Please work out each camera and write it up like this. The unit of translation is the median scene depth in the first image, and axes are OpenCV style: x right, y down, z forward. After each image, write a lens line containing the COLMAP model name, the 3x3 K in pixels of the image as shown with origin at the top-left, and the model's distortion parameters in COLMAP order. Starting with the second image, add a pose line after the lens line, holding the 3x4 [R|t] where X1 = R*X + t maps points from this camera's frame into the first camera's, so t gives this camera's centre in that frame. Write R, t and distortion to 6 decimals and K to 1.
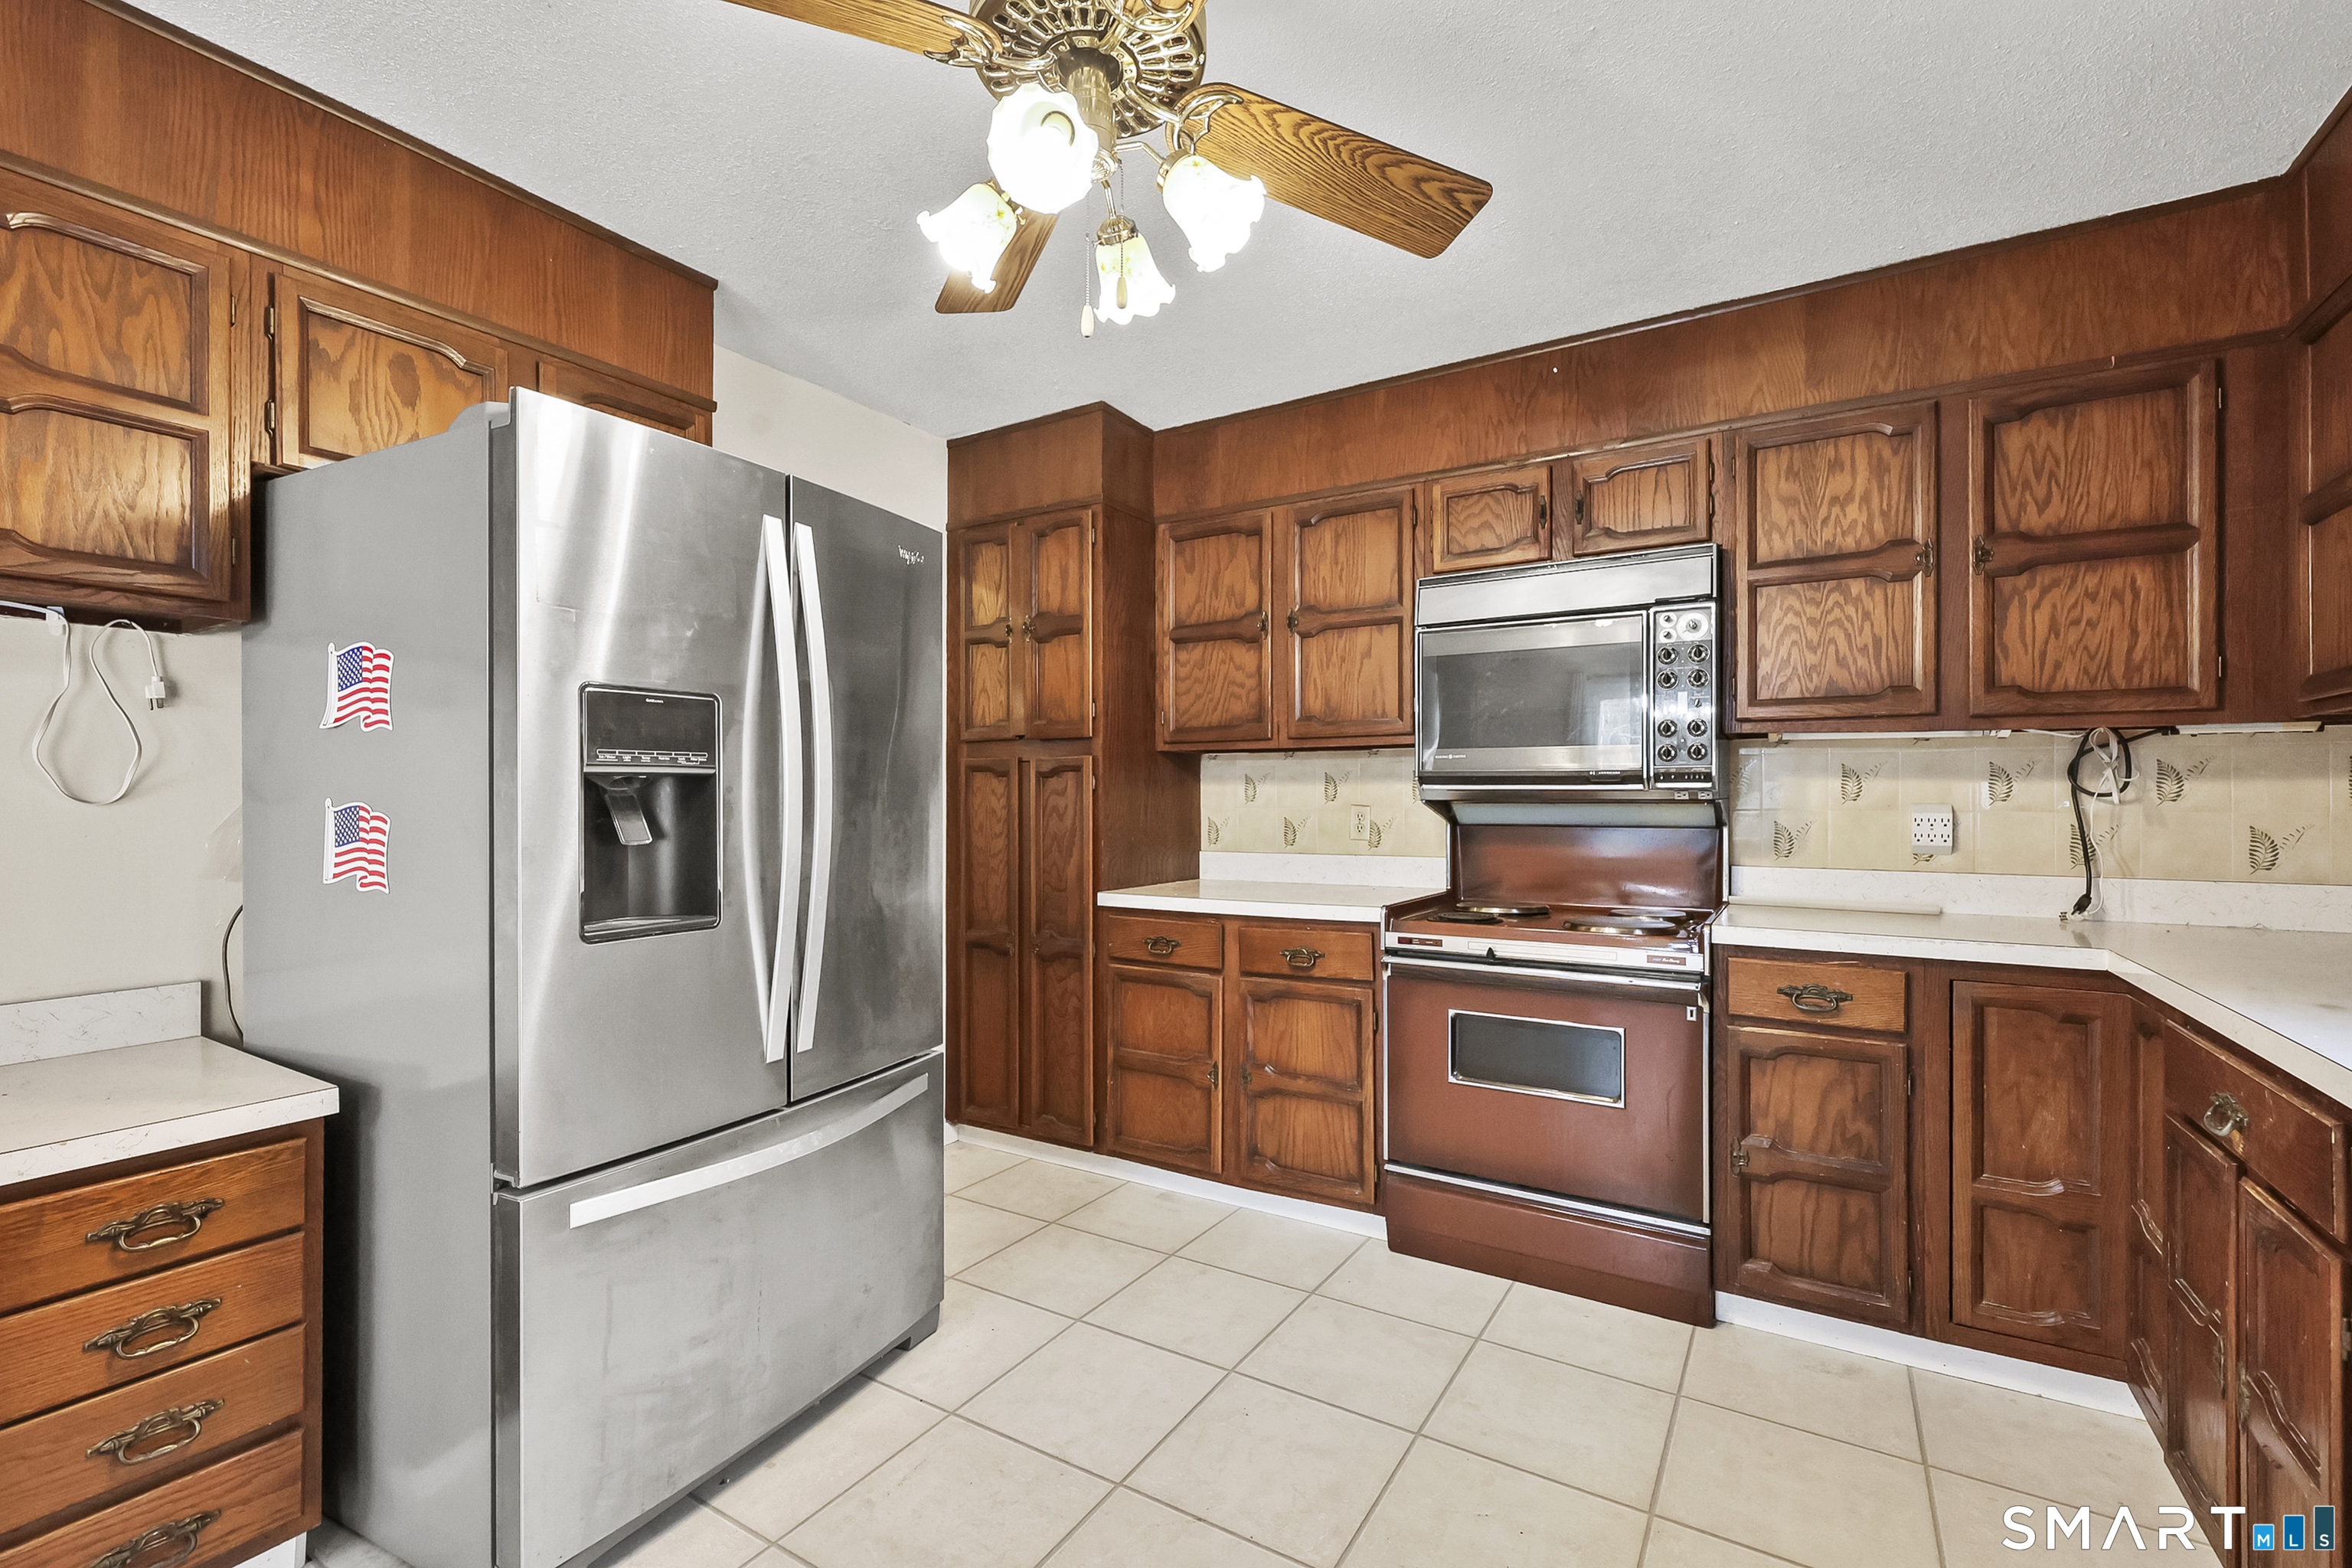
lens RADIAL K [[1030.0, 0, 1164.2], [0, 1030.0, 791.0], [0, 0, 1]] dist [0.010484, -0.002157]
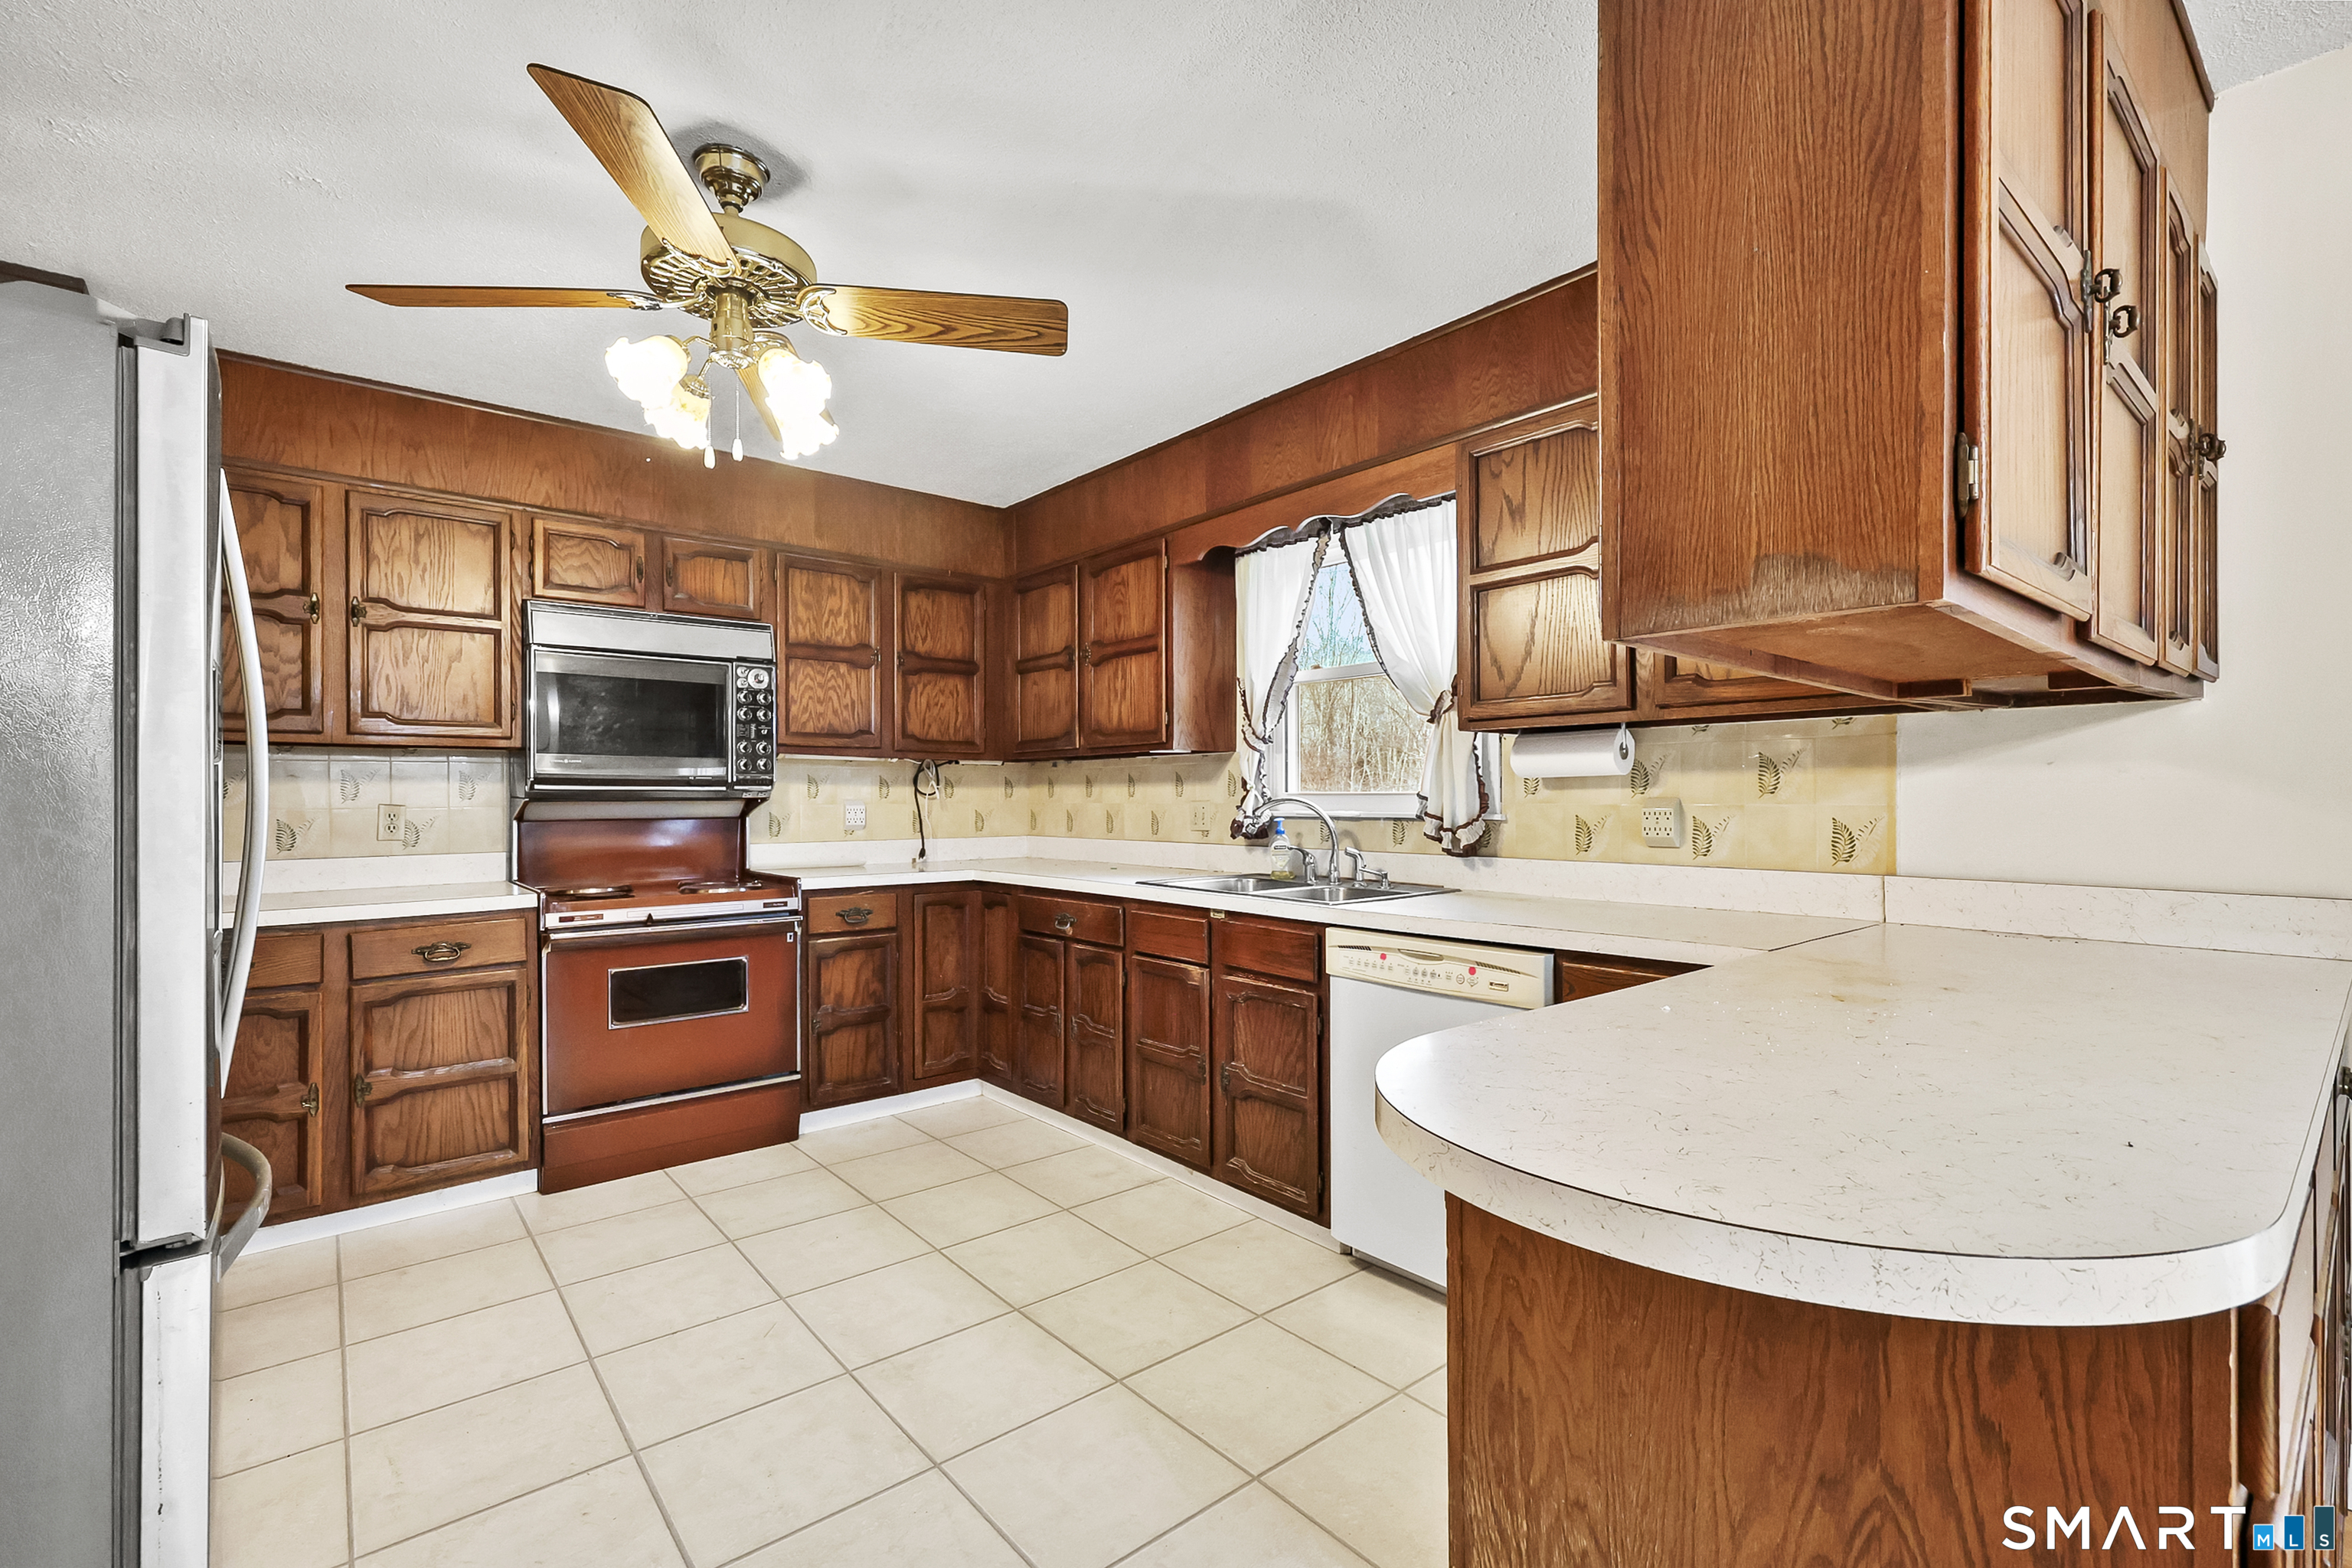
lens RADIAL K [[1030.0, 0, 1185.4], [0, 1030.0, 791.2], [0, 0, 1]] dist [0.010484, -0.002157]
pose [[0.315202, 0.005067, 0.949011, -0.712805], [-0.002480, 0.999987, -0.004515, 0.004748], [-0.949021, -0.000931, 0.315211, -0.032451]]
